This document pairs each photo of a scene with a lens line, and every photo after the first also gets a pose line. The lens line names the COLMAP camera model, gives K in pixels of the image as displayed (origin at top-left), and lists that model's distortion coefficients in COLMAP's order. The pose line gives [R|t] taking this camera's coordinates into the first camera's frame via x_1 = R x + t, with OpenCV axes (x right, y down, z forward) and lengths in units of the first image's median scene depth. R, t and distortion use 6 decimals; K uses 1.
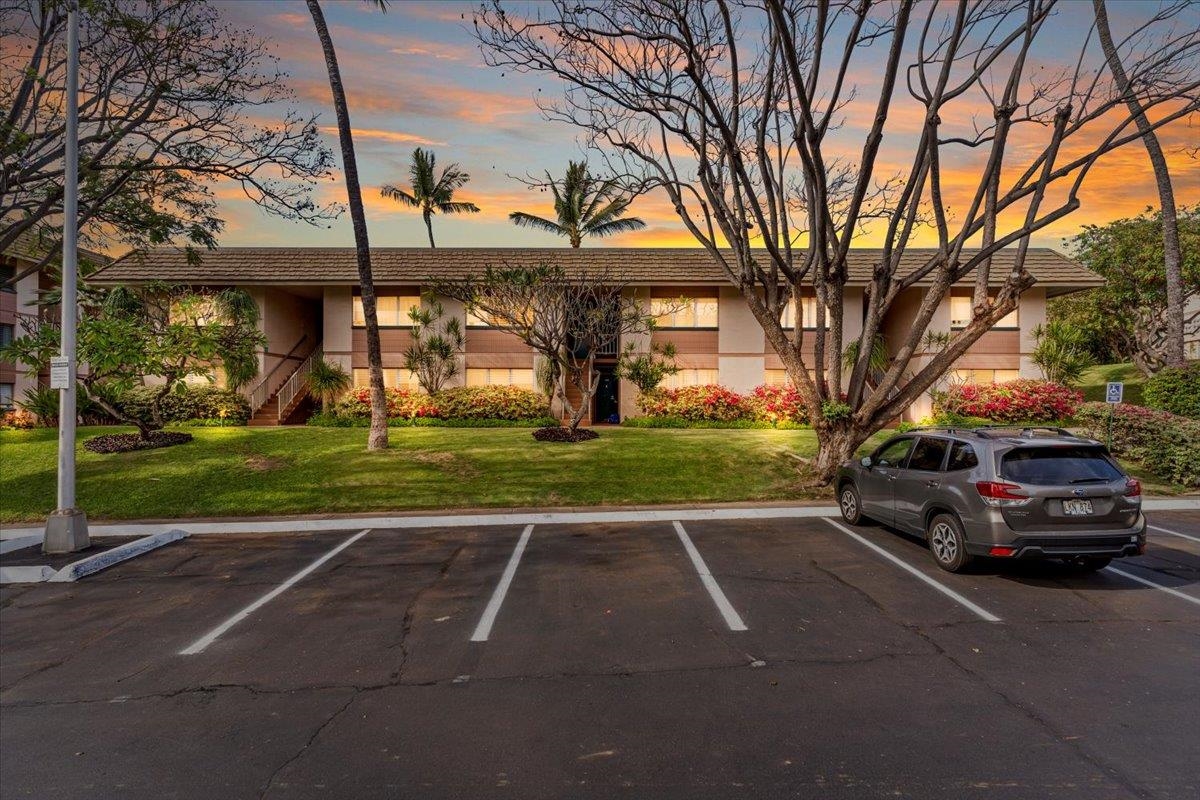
lens RADIAL K [[584.4, 0, 606.3], [0, 584.4, 372.2], [0, 0, 1]] dist [-0.000155, 0.000215]
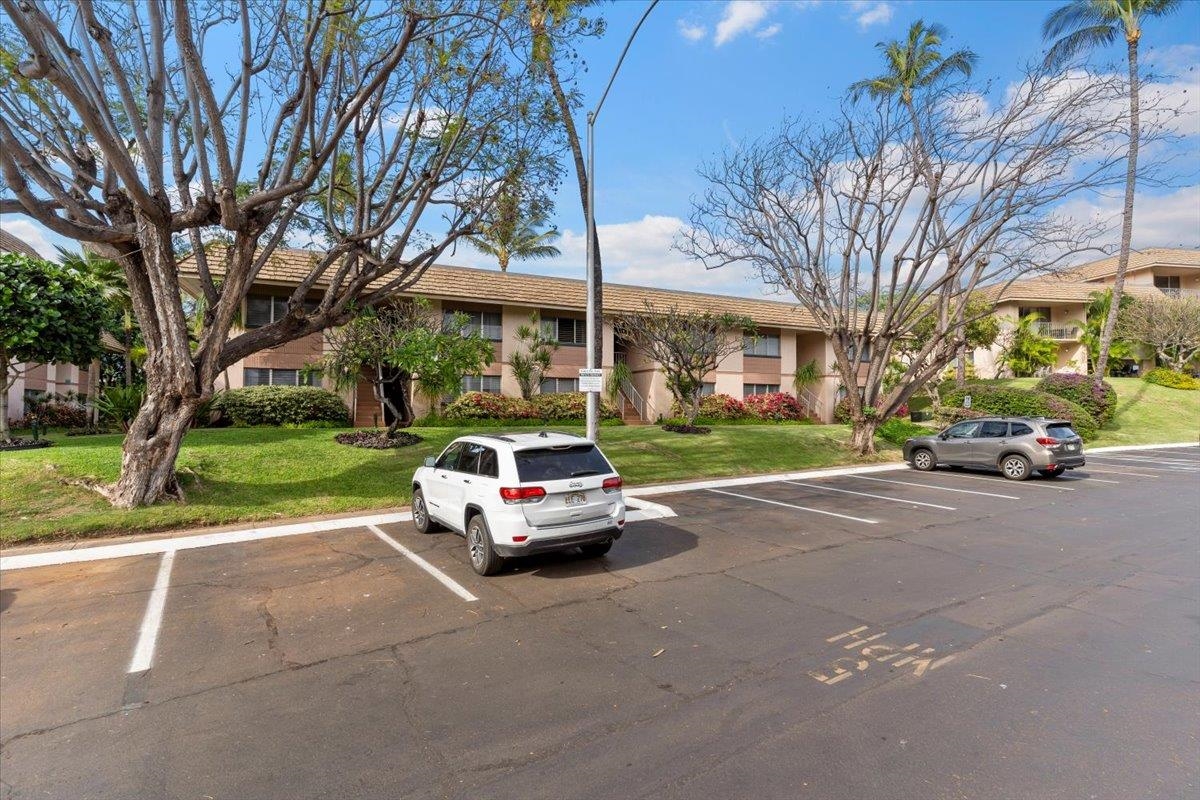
lens RADIAL K [[584.4, 0, 606.3], [0, 584.4, 372.2], [0, 0, 1]] dist [-0.000155, 0.000215]
pose [[0.899264, 0.030653, 0.436331, -1.607398], [-0.024137, 0.999499, -0.020470, 0.010895], [-0.436740, 0.007876, 0.899553, -0.285263]]
